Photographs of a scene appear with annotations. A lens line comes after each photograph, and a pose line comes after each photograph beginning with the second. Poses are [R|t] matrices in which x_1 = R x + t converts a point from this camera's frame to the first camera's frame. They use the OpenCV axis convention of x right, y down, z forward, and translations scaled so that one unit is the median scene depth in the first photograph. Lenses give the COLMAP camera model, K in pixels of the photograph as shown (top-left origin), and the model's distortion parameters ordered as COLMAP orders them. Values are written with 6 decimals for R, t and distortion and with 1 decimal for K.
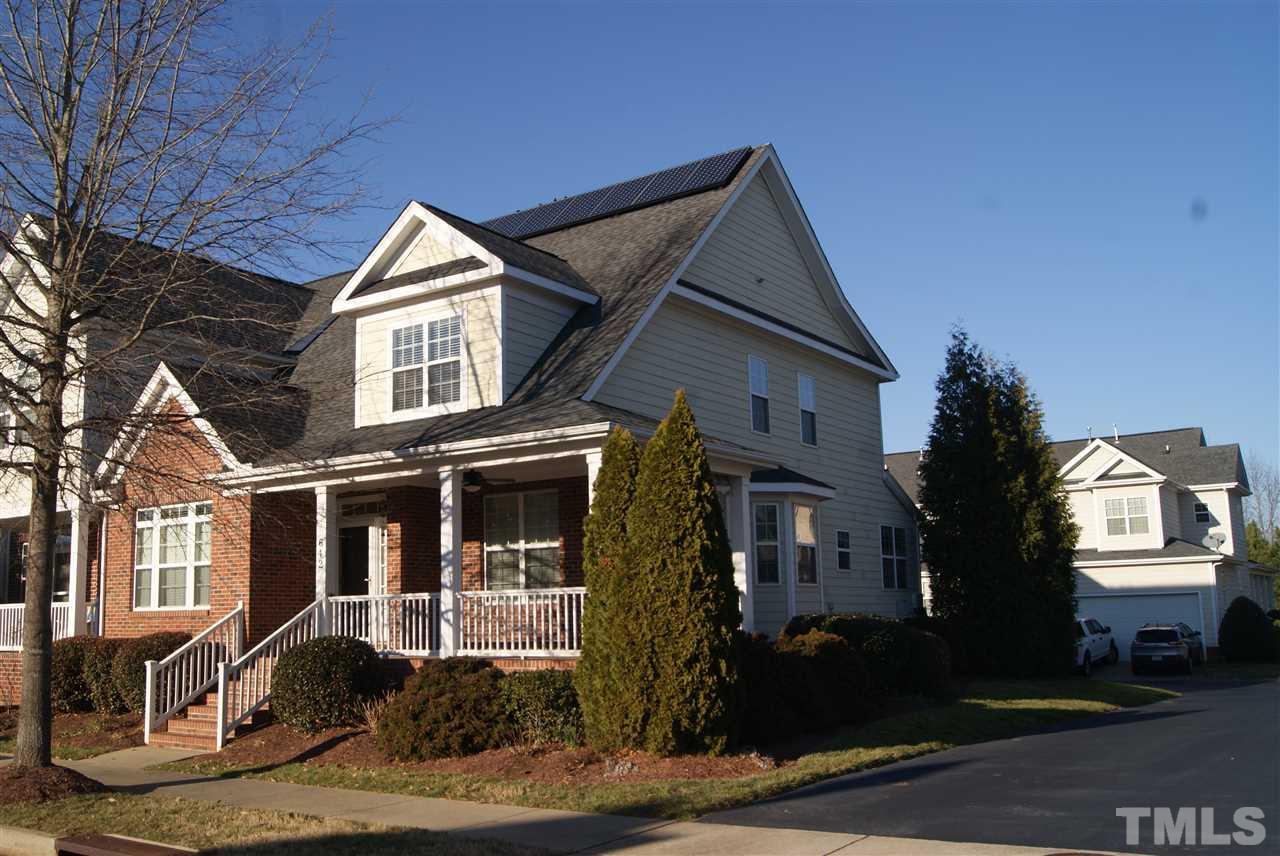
lens RADIAL K [[1193.9, 0, 530.2], [0, 1193.9, 433.3], [0, 0, 1]] dist [-0.065340, 0.009052]
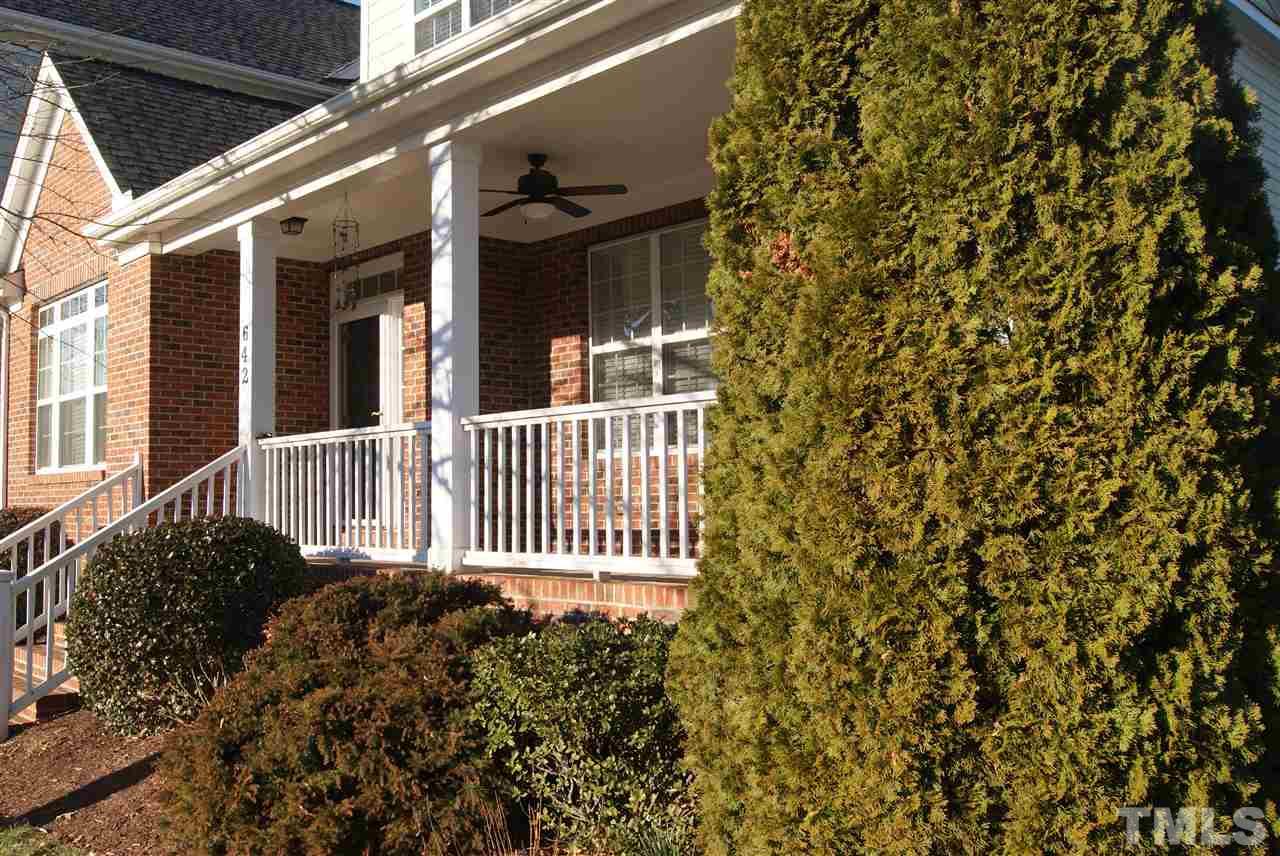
lens RADIAL K [[1193.9, 0, 530.2], [0, 1193.9, 433.3], [0, 0, 1]] dist [-0.065340, 0.009052]
pose [[0.978404, -0.007158, -0.206578, 0.060610], [0.027950, 0.994803, 0.097908, 0.115994], [0.204804, -0.101567, 0.973519, 0.695851]]
